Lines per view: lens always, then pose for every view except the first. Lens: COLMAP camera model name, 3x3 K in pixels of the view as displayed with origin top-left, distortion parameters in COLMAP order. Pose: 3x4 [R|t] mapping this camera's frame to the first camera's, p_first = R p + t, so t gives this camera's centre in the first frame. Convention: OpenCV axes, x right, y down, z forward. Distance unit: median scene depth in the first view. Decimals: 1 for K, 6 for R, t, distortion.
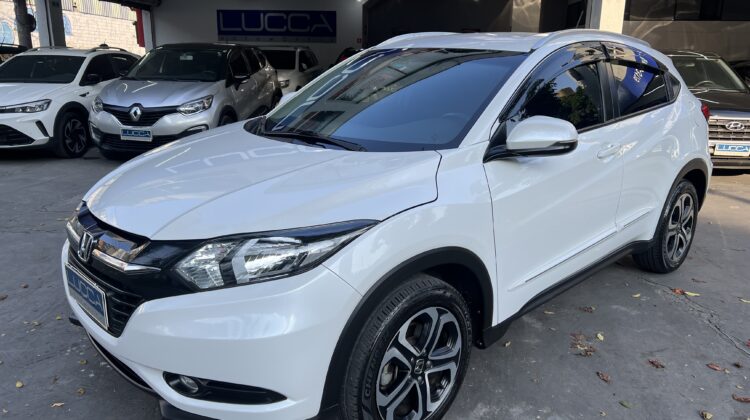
lens RADIAL K [[567.3, 0, 379.0], [0, 567.3, 211.7], [0, 0, 1]] dist [0.012111, -0.005251]
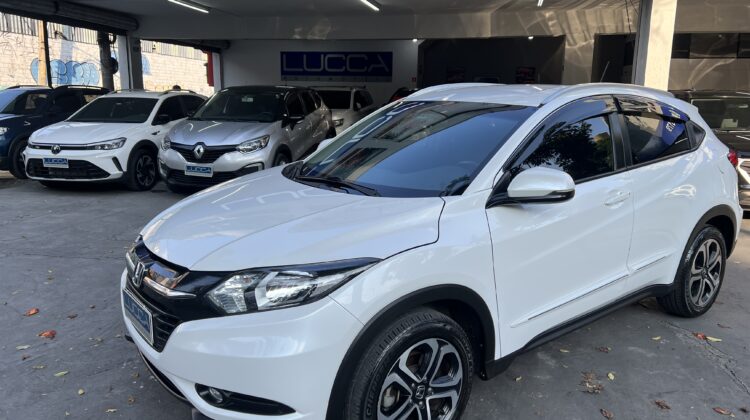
lens RADIAL K [[600.3, 0, 396.9], [0, 600.3, 212.0], [0, 0, 1]] dist [0.011119, 0.003214]
pose [[0.994091, 0.019796, -0.106732, 0.134872], [-0.025280, 0.998416, -0.050269, -0.016575], [0.105568, 0.052670, 0.993016, -0.174704]]
